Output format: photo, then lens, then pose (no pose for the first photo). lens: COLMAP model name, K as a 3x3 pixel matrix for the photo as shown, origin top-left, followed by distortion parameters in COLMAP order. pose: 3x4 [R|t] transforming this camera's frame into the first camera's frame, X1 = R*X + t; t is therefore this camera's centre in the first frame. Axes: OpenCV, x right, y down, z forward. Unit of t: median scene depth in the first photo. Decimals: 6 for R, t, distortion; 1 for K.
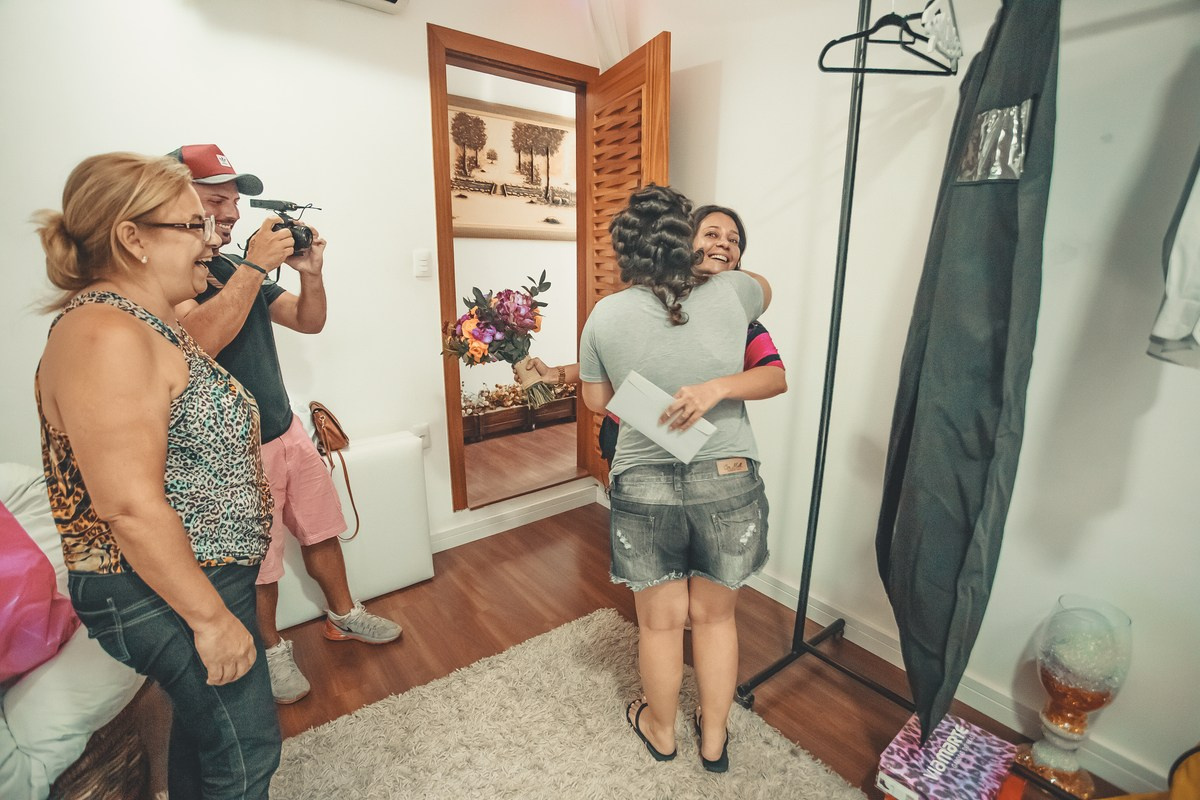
lens RADIAL K [[602.4, 0, 591.7], [0, 602.4, 385.0], [0, 0, 1]] dist [-0.031471, 0.011676]
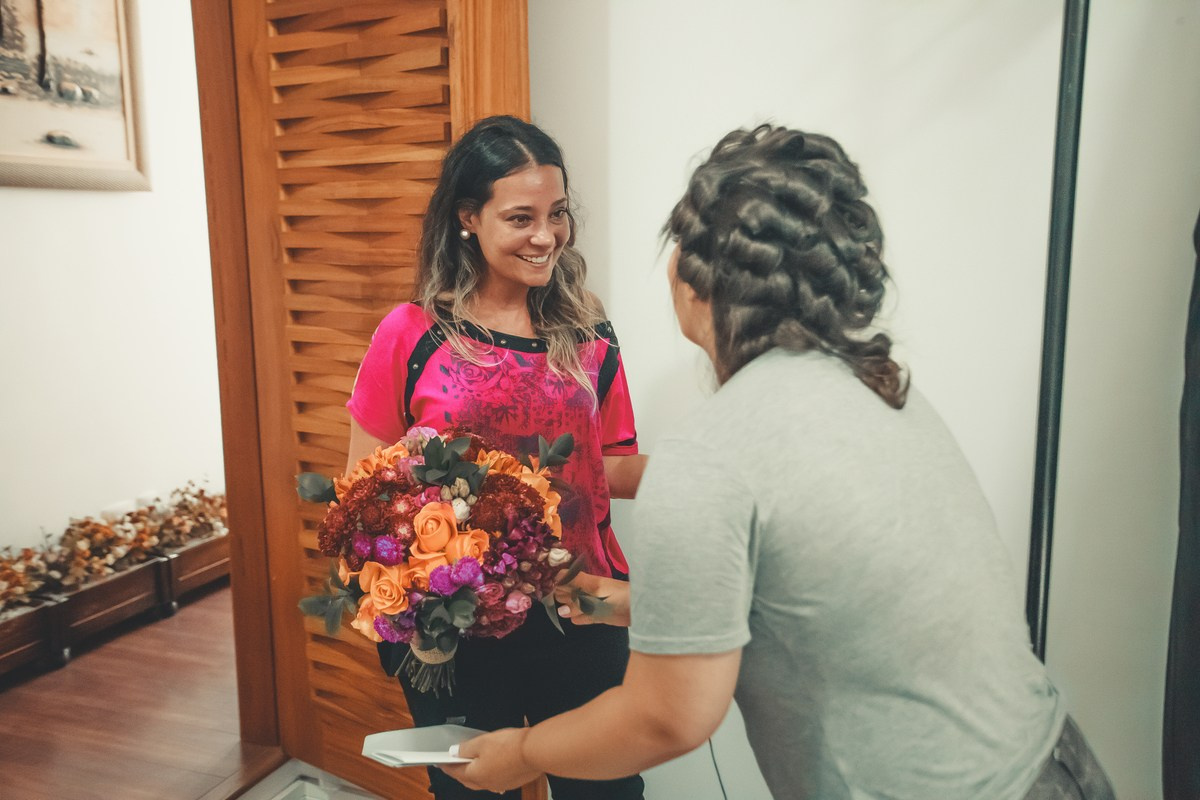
lens RADIAL K [[1097.2, 0, 609.9], [0, 1097.2, 397.2], [0, 0, 1]] dist [0.049534, 0.000000]
pose [[0.867967, -0.091891, 0.488047, -0.131168], [0.114535, 0.993279, -0.016679, -0.046607], [-0.483234, 0.070375, 0.872658, 0.179044]]
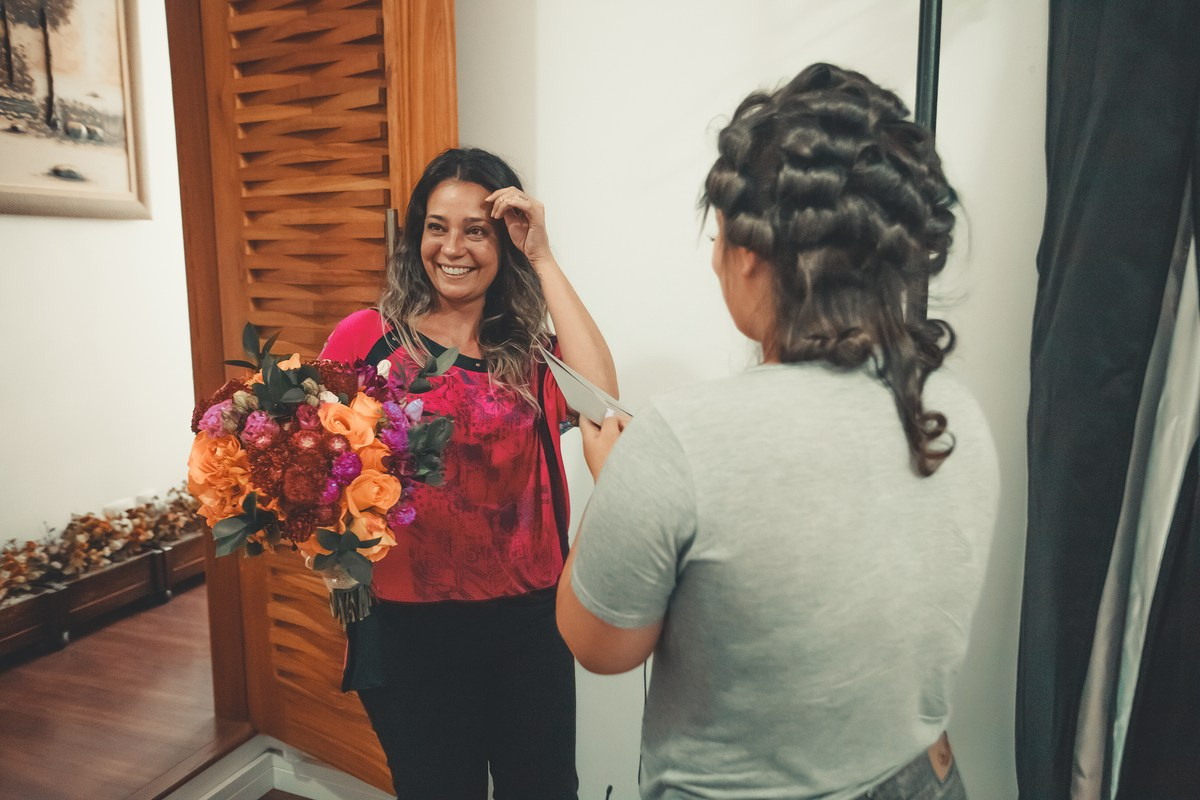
lens RADIAL K [[983.4, 0, 610.0], [0, 983.4, 395.0], [0, 0, 1]] dist [0.024036, 0.015872]
pose [[0.865118, -0.083117, 0.494634, -0.099101], [0.112213, 0.993250, -0.029358, -0.040983], [-0.488855, 0.080902, 0.868605, 0.167927]]
